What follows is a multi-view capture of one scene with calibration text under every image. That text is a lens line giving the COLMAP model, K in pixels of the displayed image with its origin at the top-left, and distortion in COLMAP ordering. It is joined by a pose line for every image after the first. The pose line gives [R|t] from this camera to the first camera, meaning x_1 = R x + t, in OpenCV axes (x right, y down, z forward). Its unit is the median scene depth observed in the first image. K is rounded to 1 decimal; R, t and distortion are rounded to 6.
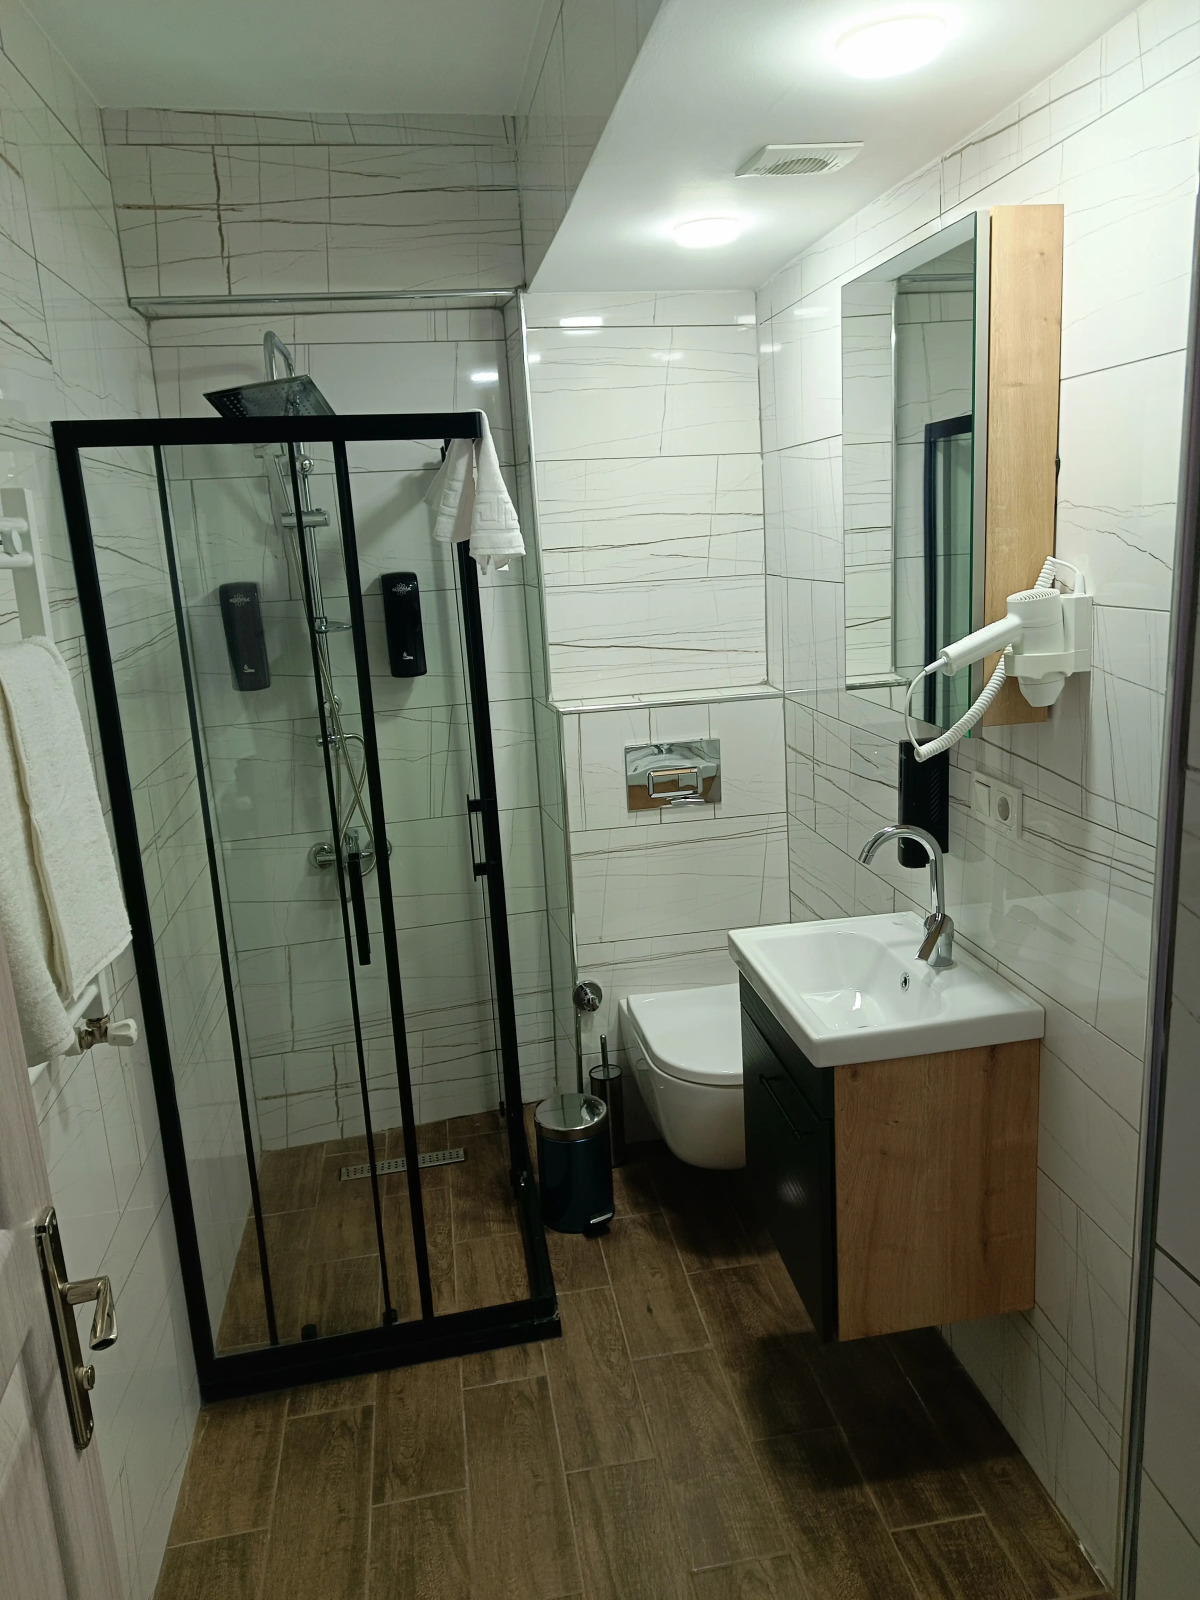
lens RADIAL K [[1171.6, 0, 603.7], [0, 1171.6, 800.3], [0, 0, 1]] dist [0.039048, -0.033658]
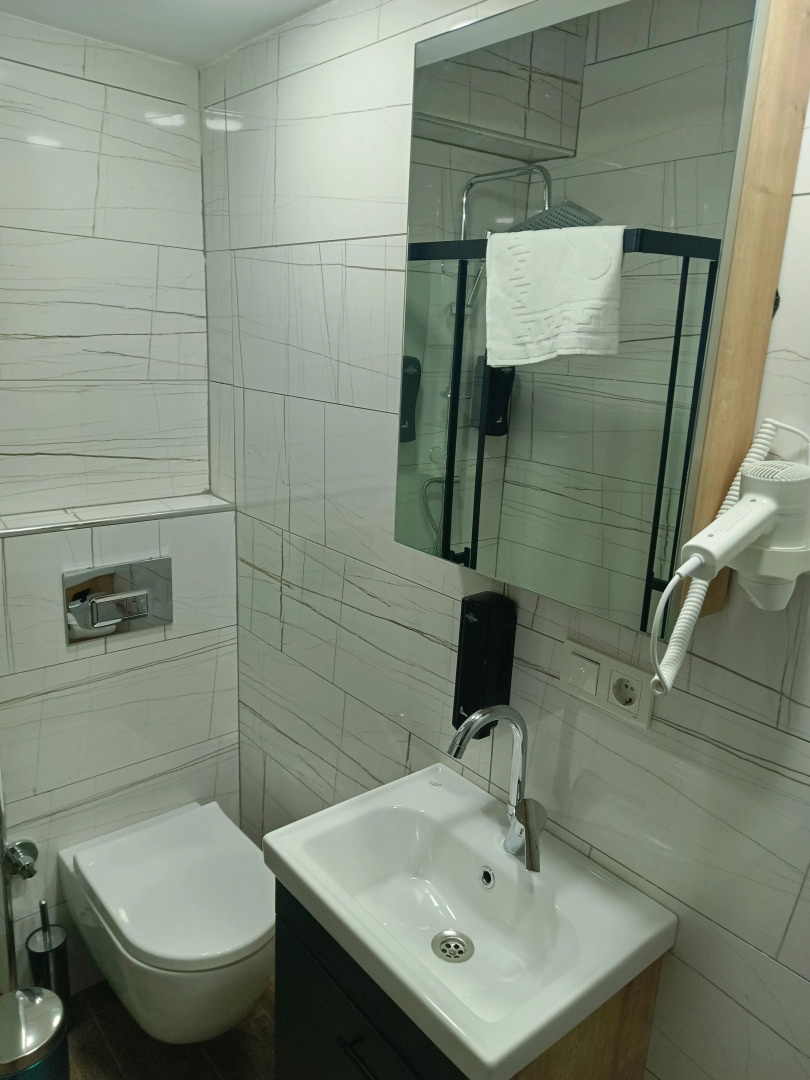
lens RADIAL K [[790.9, 0, 383.1], [0, 790.9, 538.7], [0, 0, 1]] dist [0.039048, -0.033658]
pose [[0.866028, -0.041362, 0.498281, -0.067907], [0.025735, 0.998939, 0.038195, -0.086541], [-0.499332, -0.020254, 0.866174, 0.374635]]
